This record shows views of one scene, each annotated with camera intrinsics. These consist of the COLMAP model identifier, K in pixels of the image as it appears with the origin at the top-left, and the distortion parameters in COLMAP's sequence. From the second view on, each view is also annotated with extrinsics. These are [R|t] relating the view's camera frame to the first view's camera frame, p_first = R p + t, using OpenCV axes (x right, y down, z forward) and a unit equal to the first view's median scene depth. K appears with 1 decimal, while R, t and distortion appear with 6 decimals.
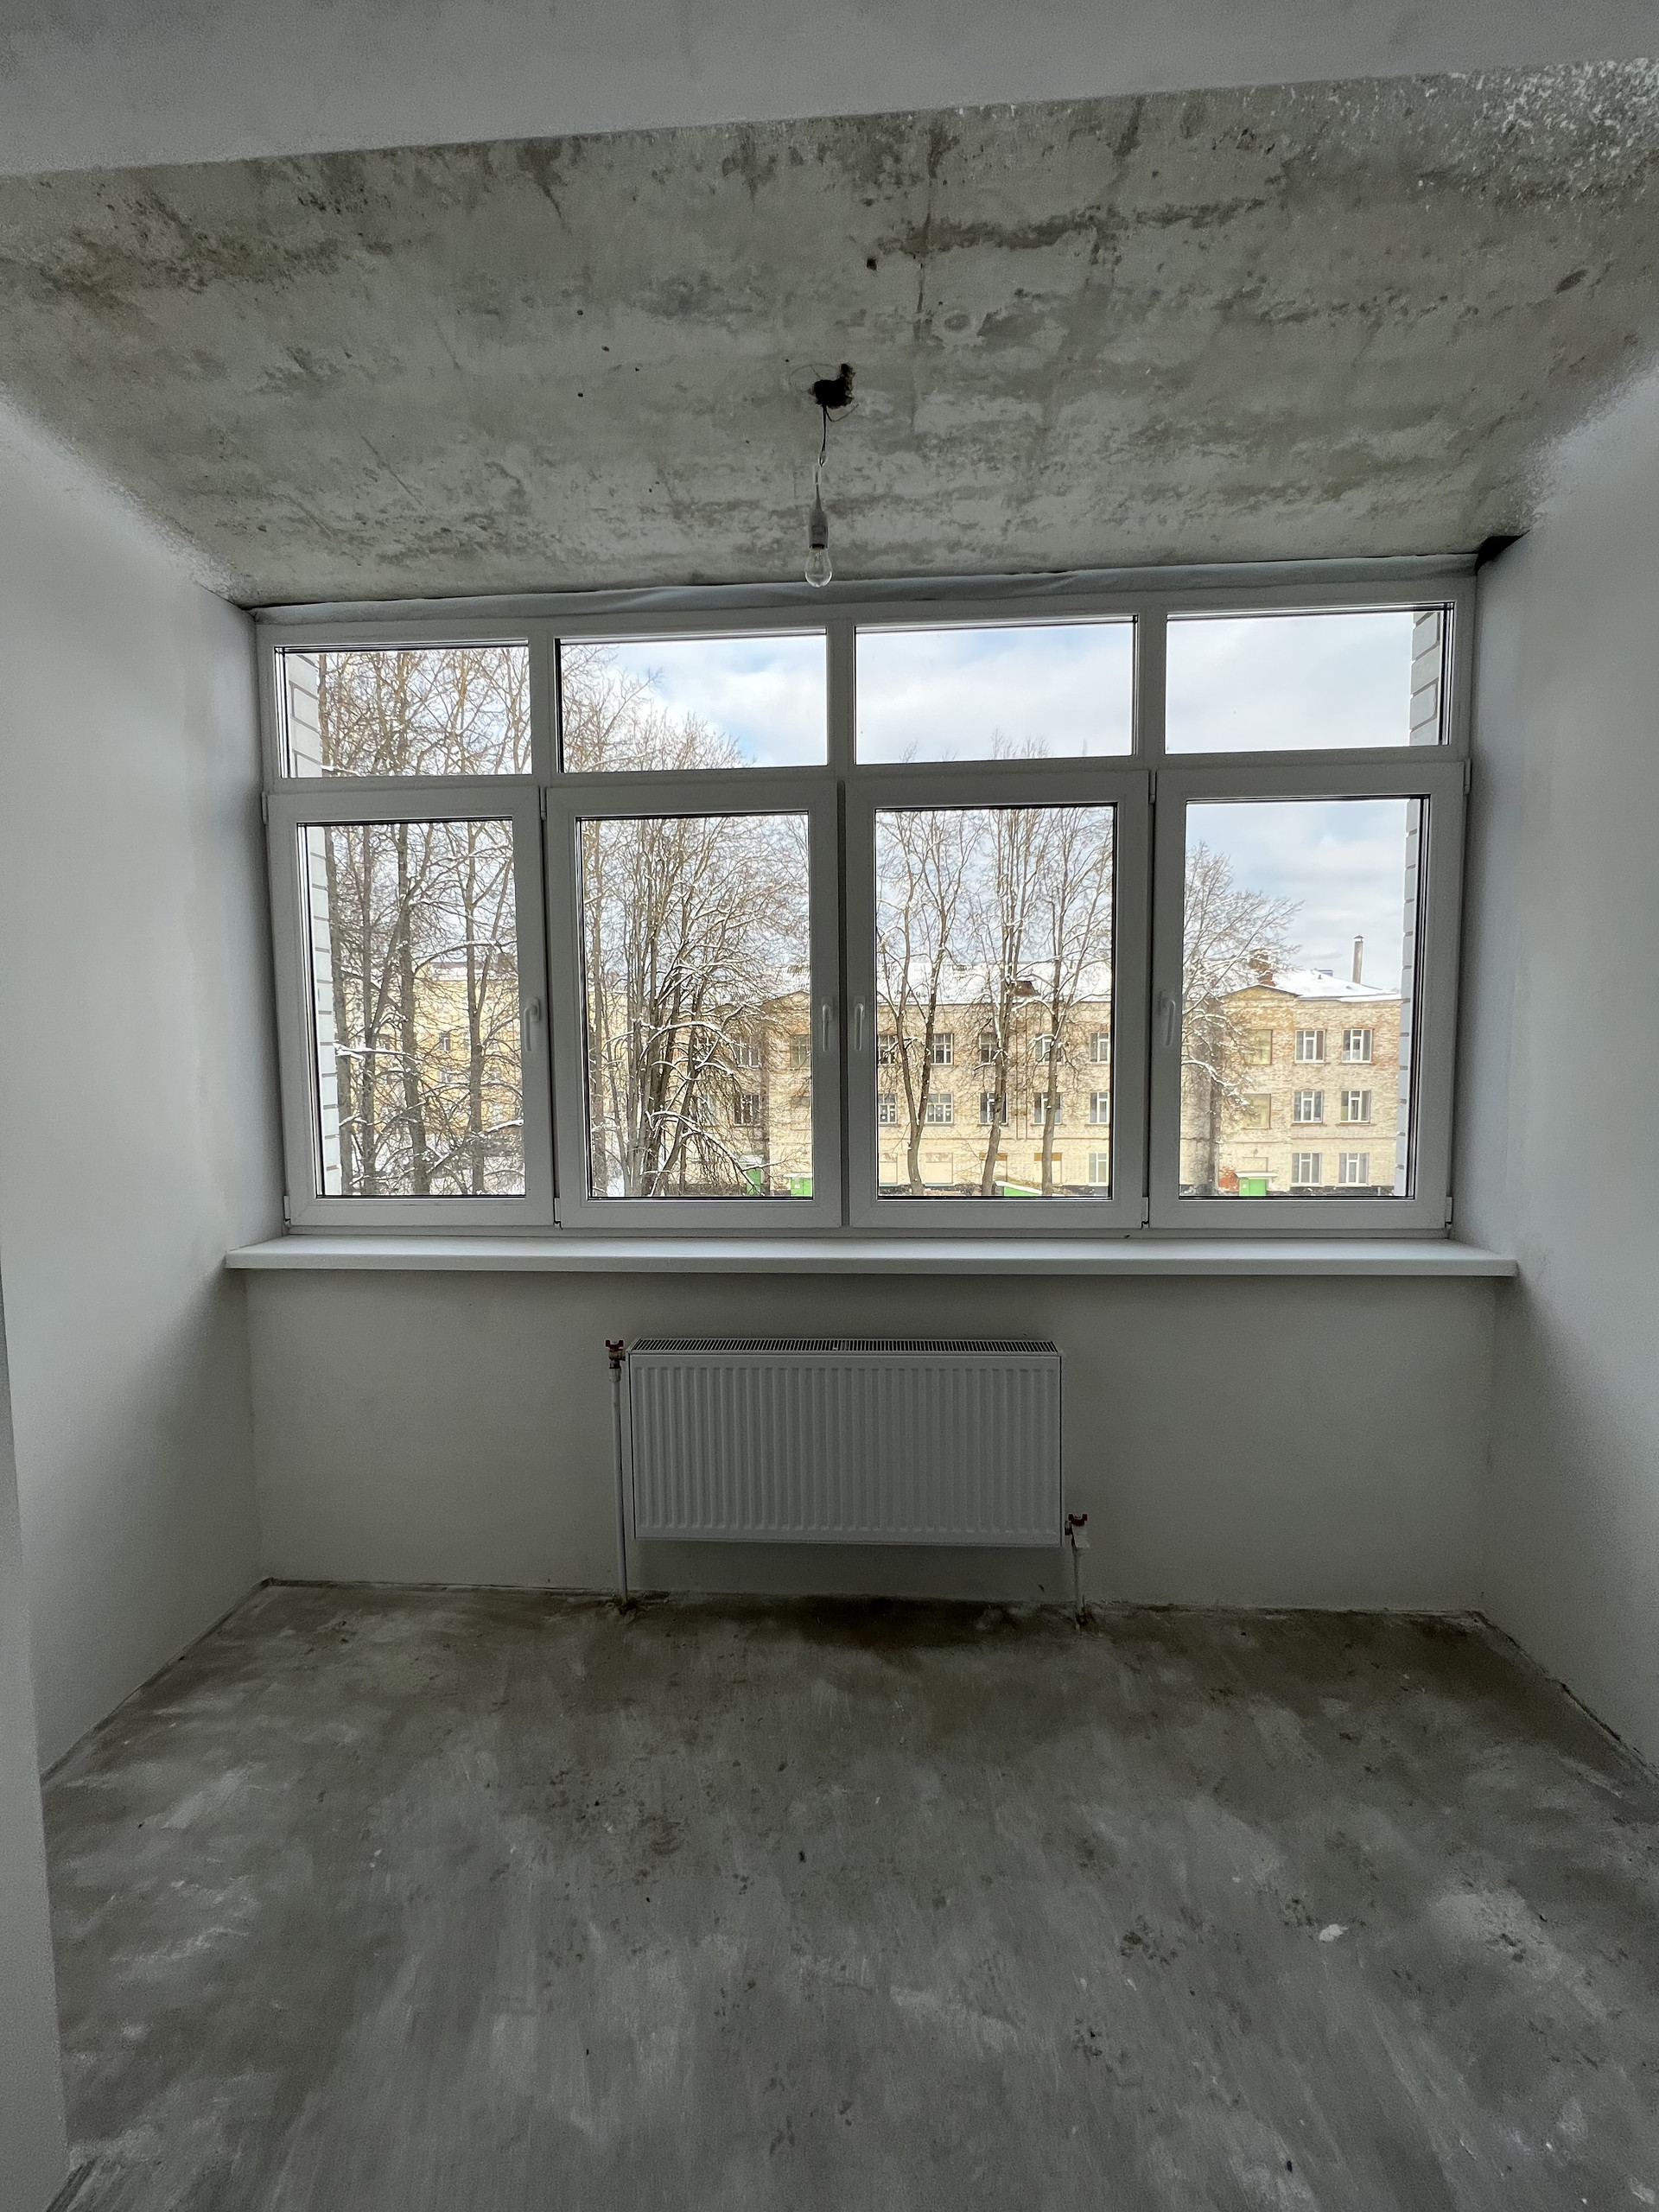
lens RADIAL K [[885.2, 0, 837.1], [0, 885.2, 1083.6], [0, 0, 1]] dist [0.000892, 0.000670]
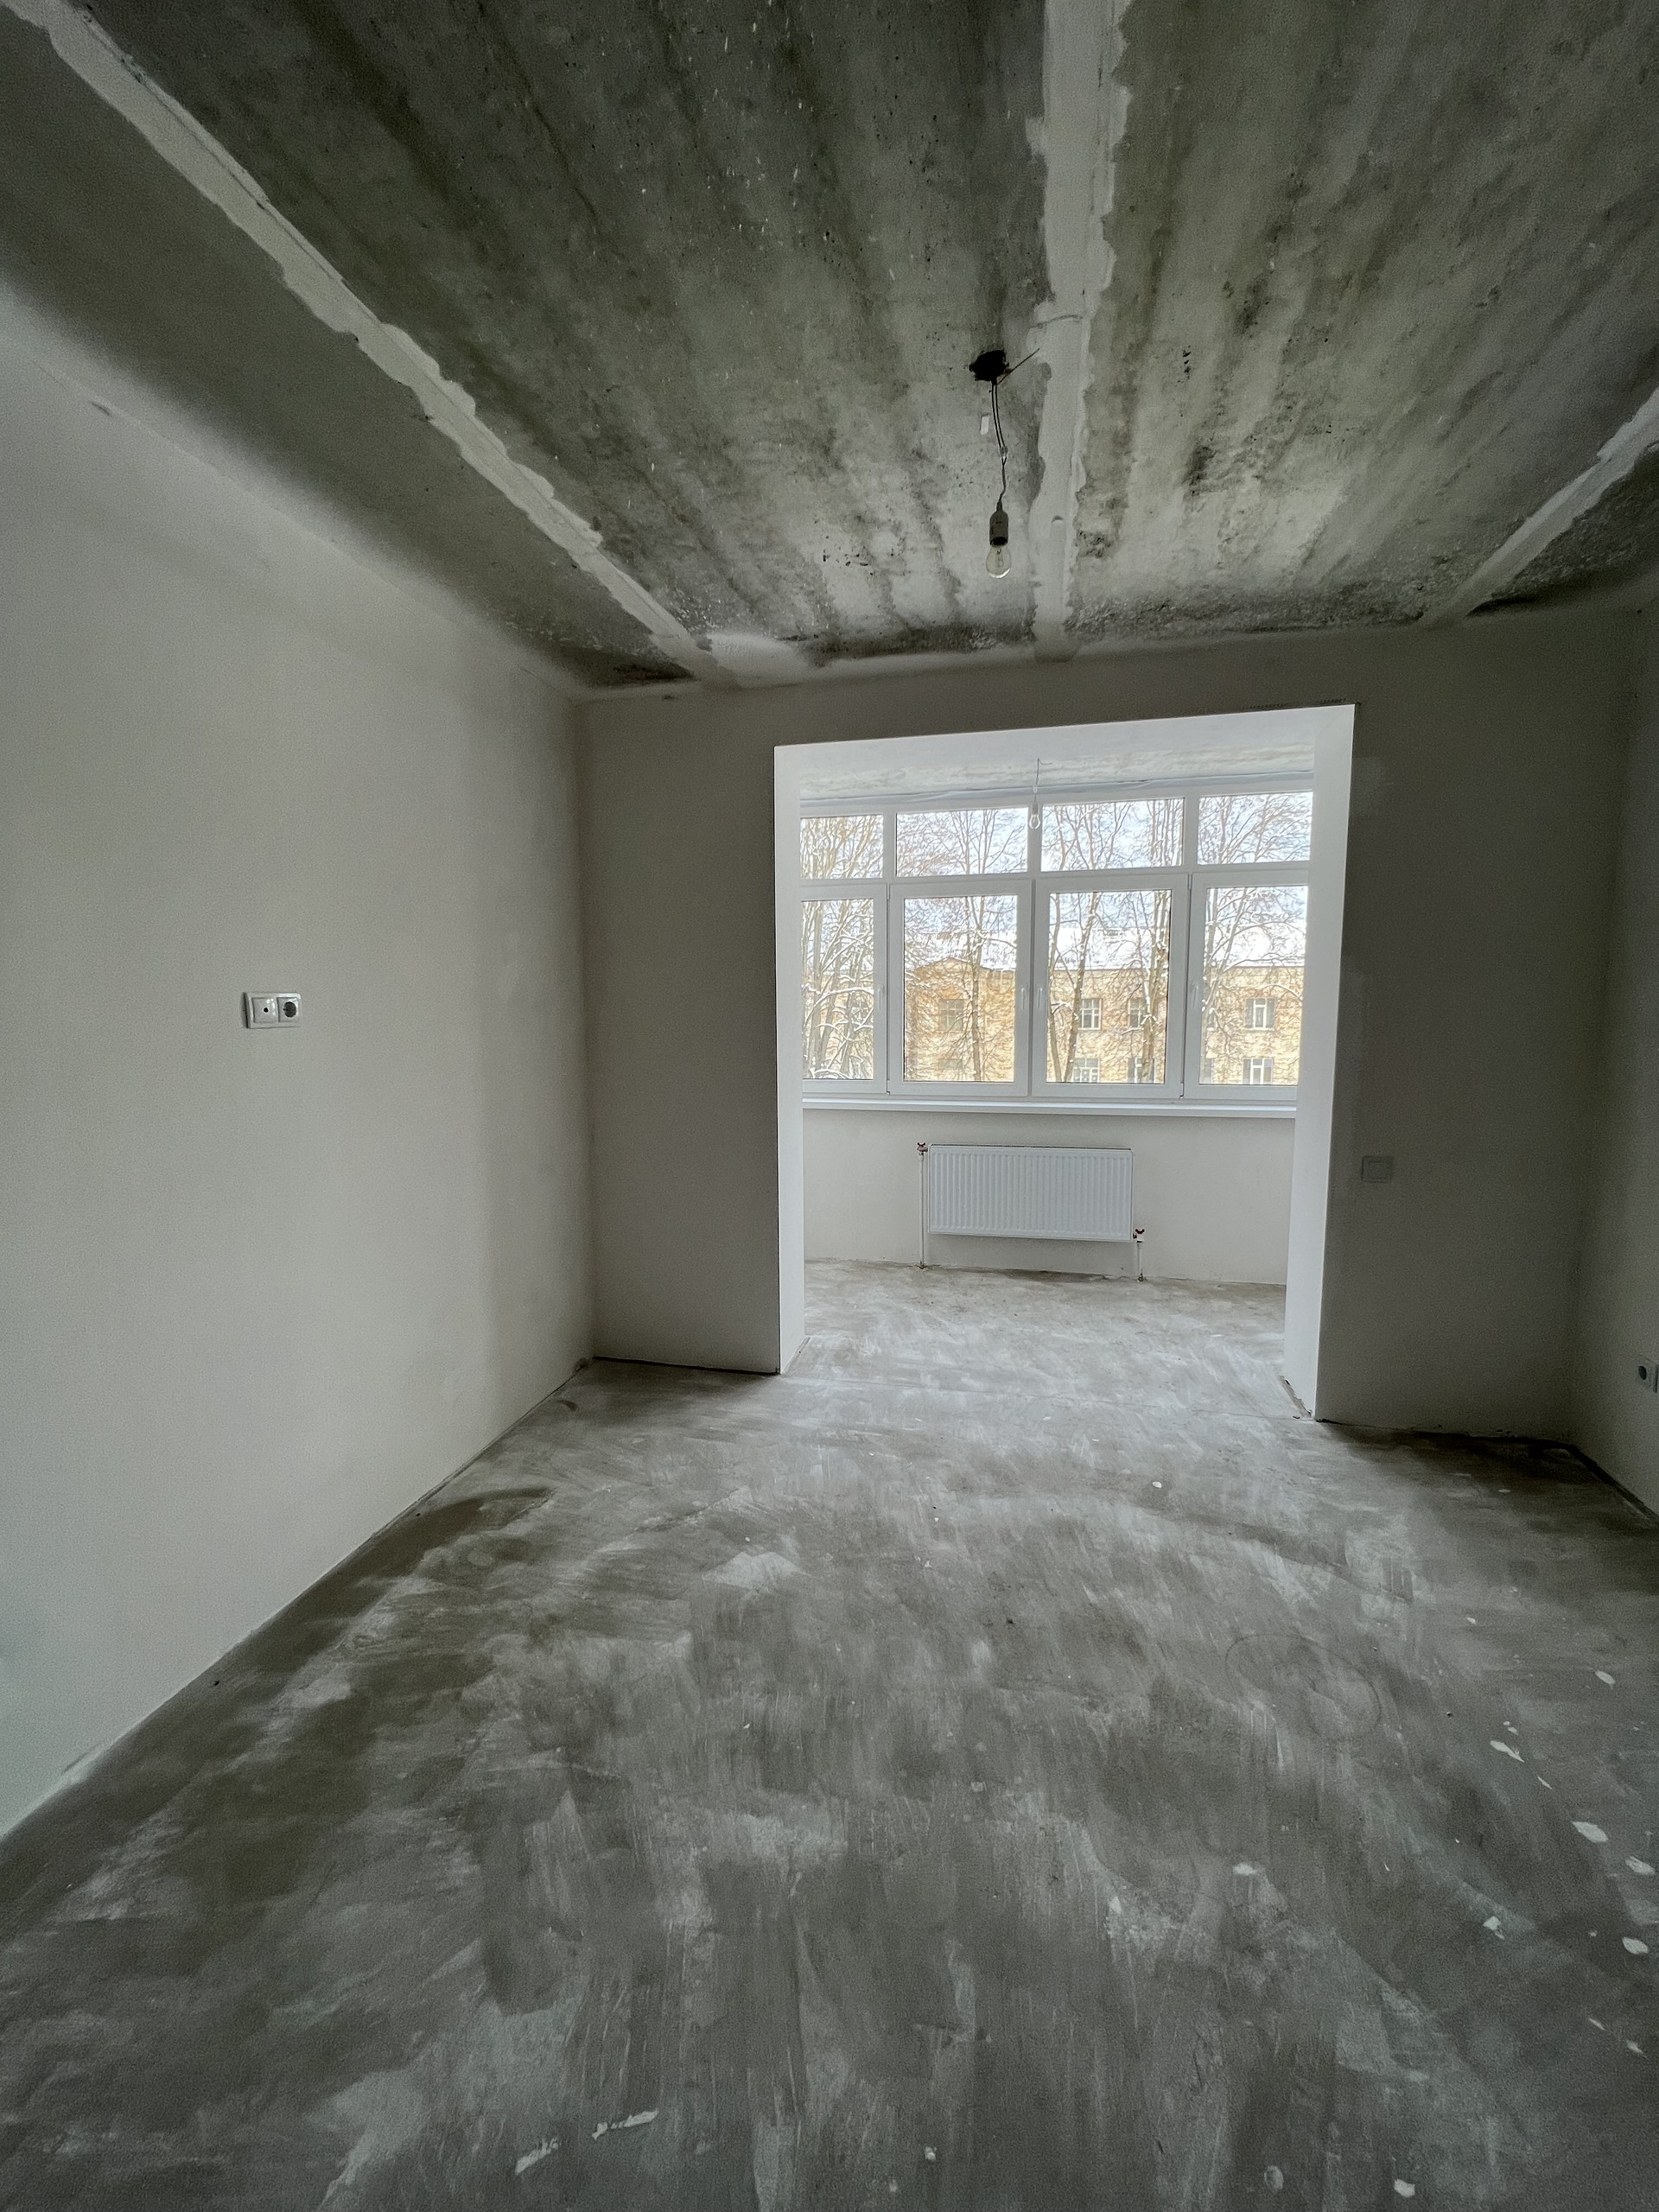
lens RADIAL K [[885.2, 0, 837.8], [0, 885.2, 1104.2], [0, 0, 1]] dist [0.000892, 0.000670]
pose [[0.987369, 0.022351, -0.156853, -0.110970], [-0.012405, 0.997866, 0.064100, 0.057138], [0.157951, -0.061345, 0.985540, -1.117809]]
